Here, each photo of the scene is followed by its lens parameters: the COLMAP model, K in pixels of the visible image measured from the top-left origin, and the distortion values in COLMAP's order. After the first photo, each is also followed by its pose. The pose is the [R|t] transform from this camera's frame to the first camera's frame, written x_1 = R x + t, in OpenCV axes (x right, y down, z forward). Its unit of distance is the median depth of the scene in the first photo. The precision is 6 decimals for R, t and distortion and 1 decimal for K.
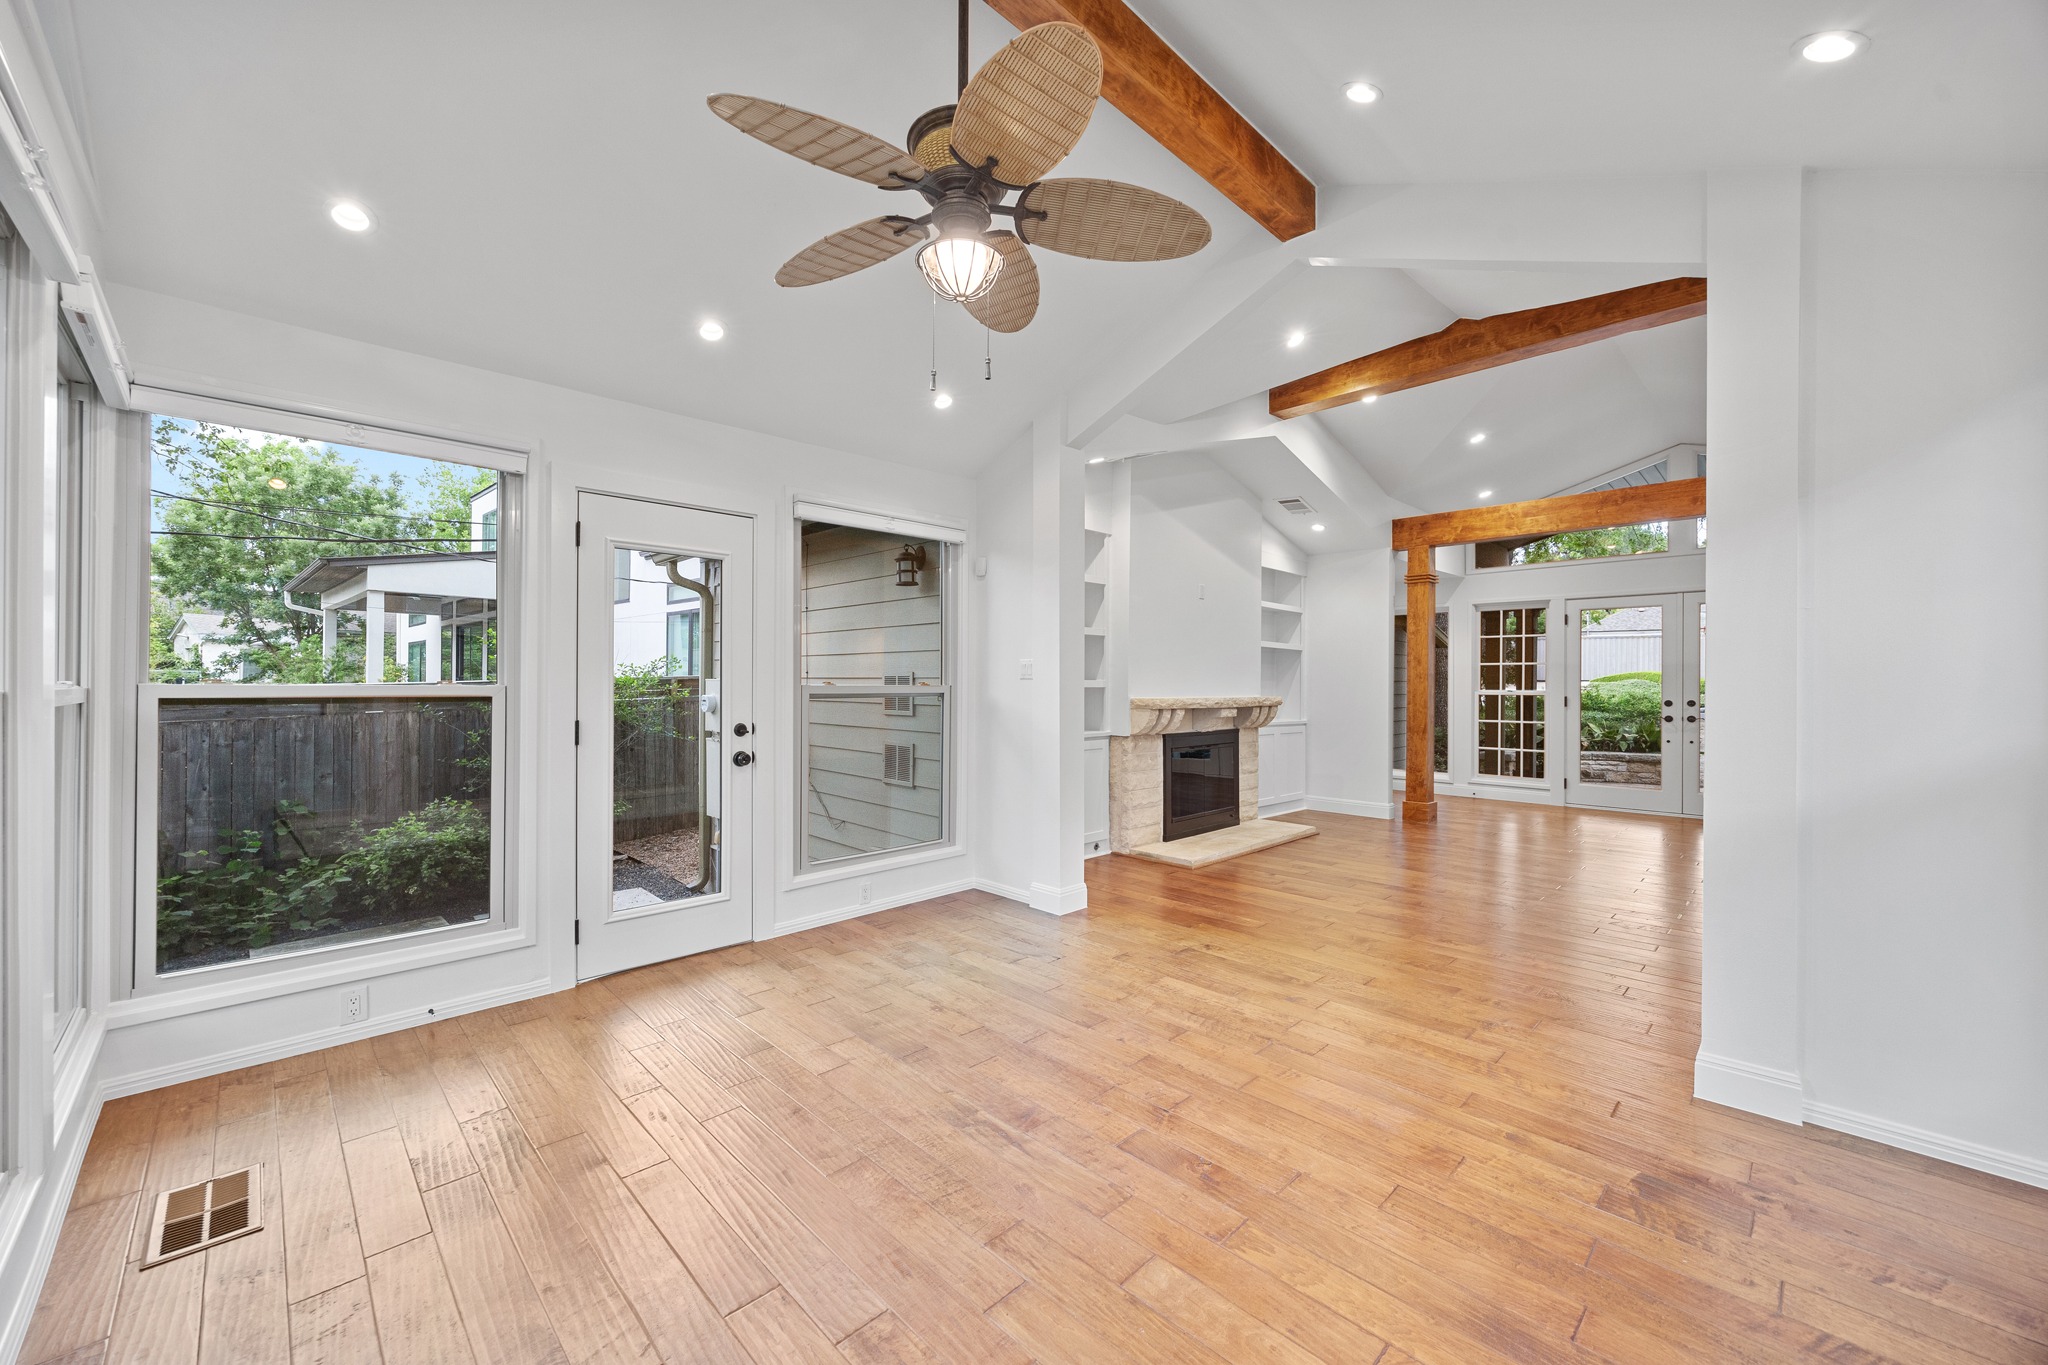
lens RADIAL K [[792.6, 0, 1014.8], [0, 792.6, 676.9], [0, 0, 1]] dist [-0.003308, -0.000471]
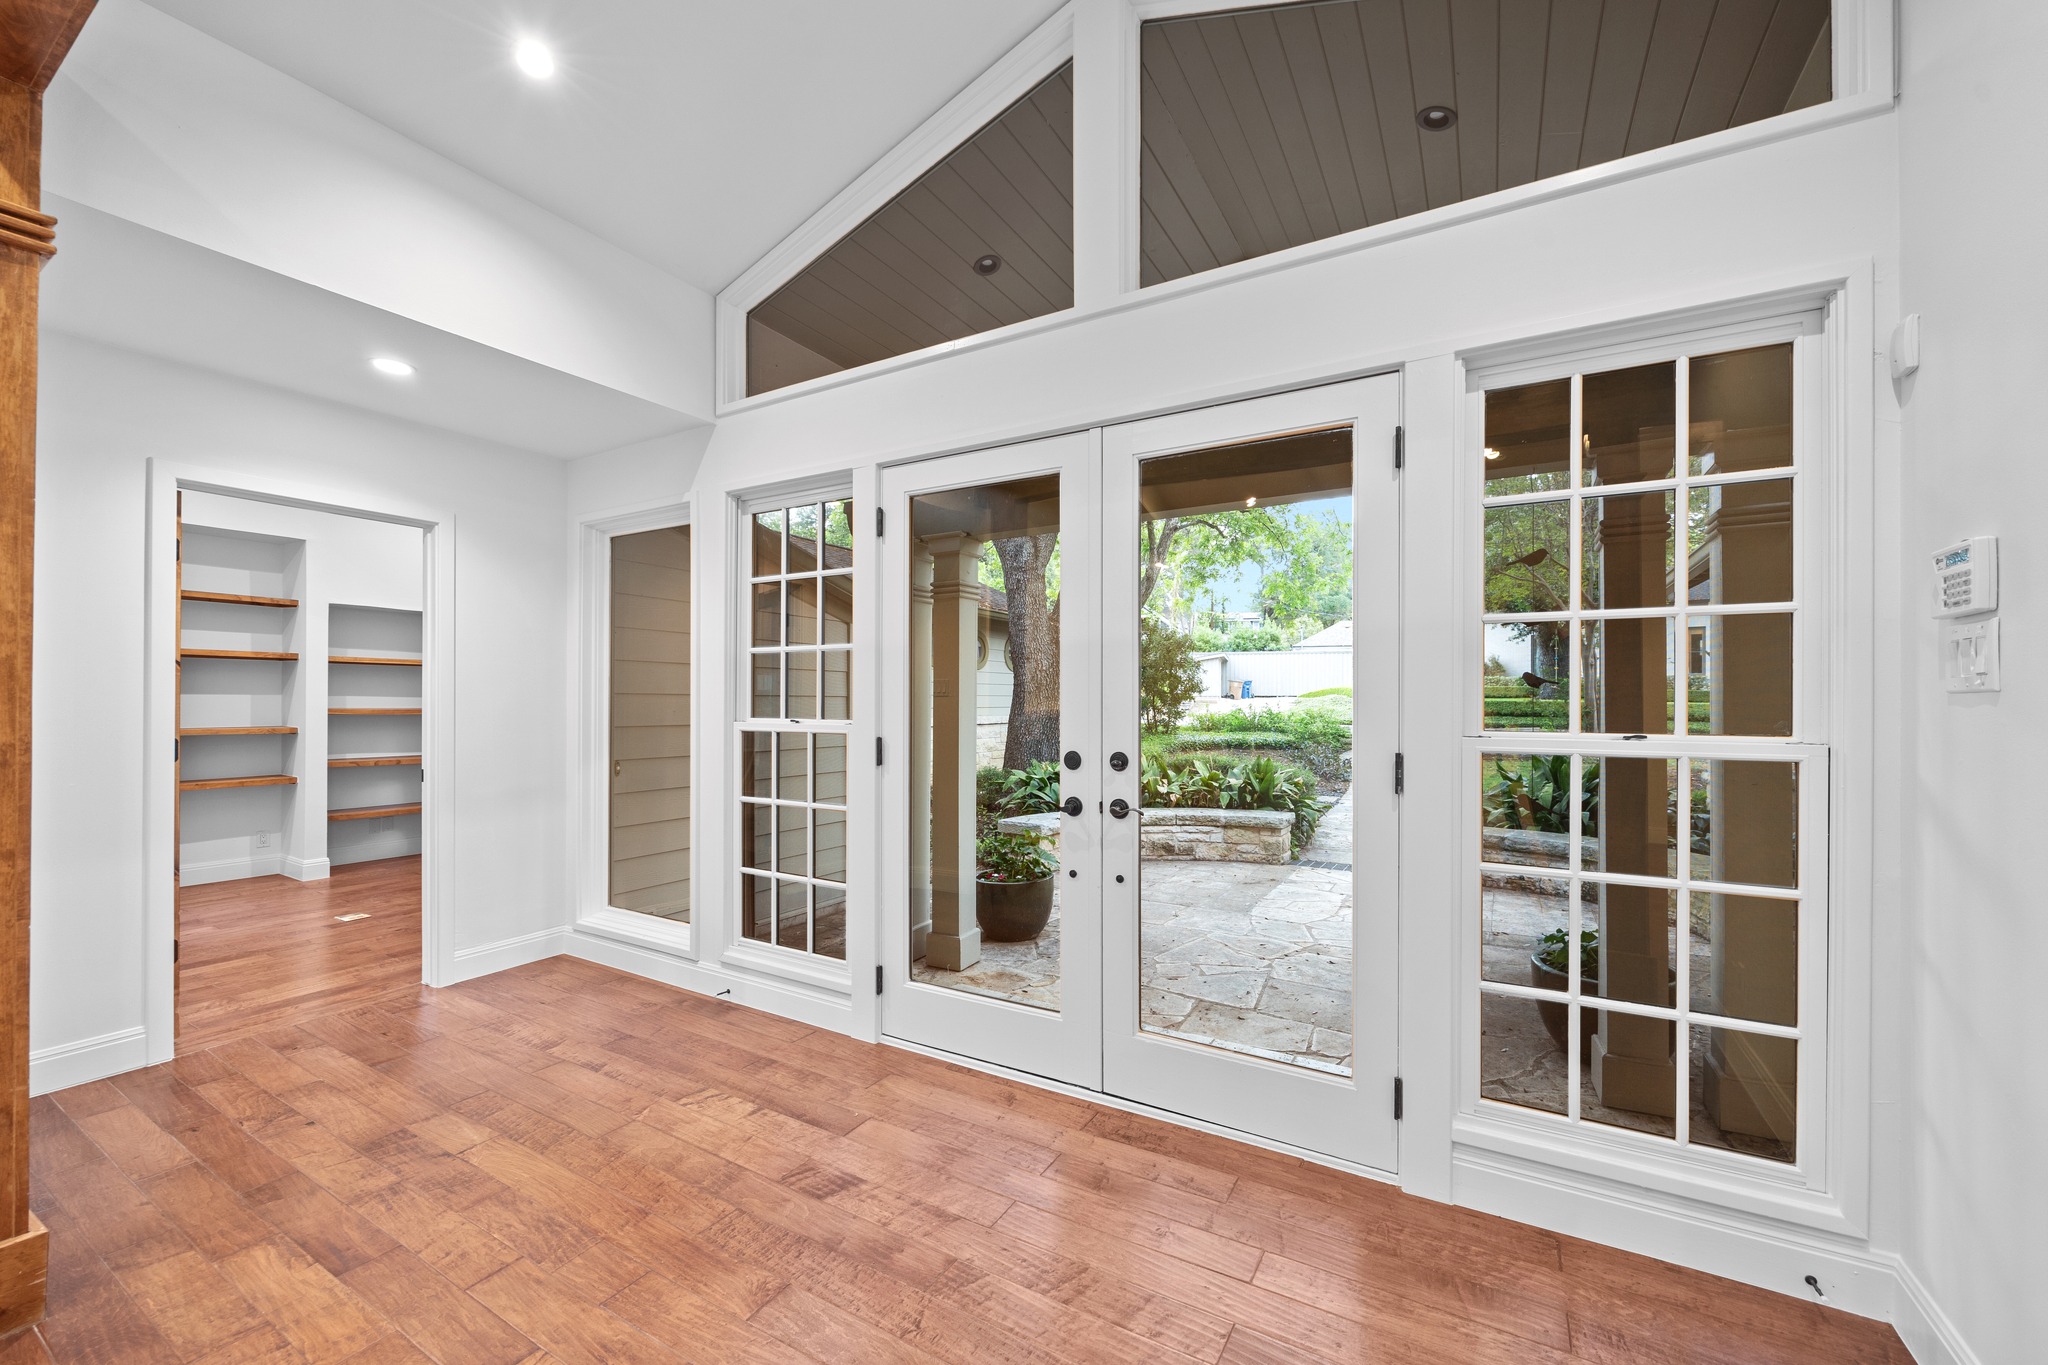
lens RADIAL K [[792.6, 0, 1073.3], [0, 792.6, 694.6], [0, 0, 1]] dist [-0.003308, -0.000471]
pose [[0.953309, -0.000412, 0.301997, 0.884667], [0.000180, 1.000000, 0.000798, 0.006584], [-0.301997, -0.000706, 0.953309, 0.829028]]
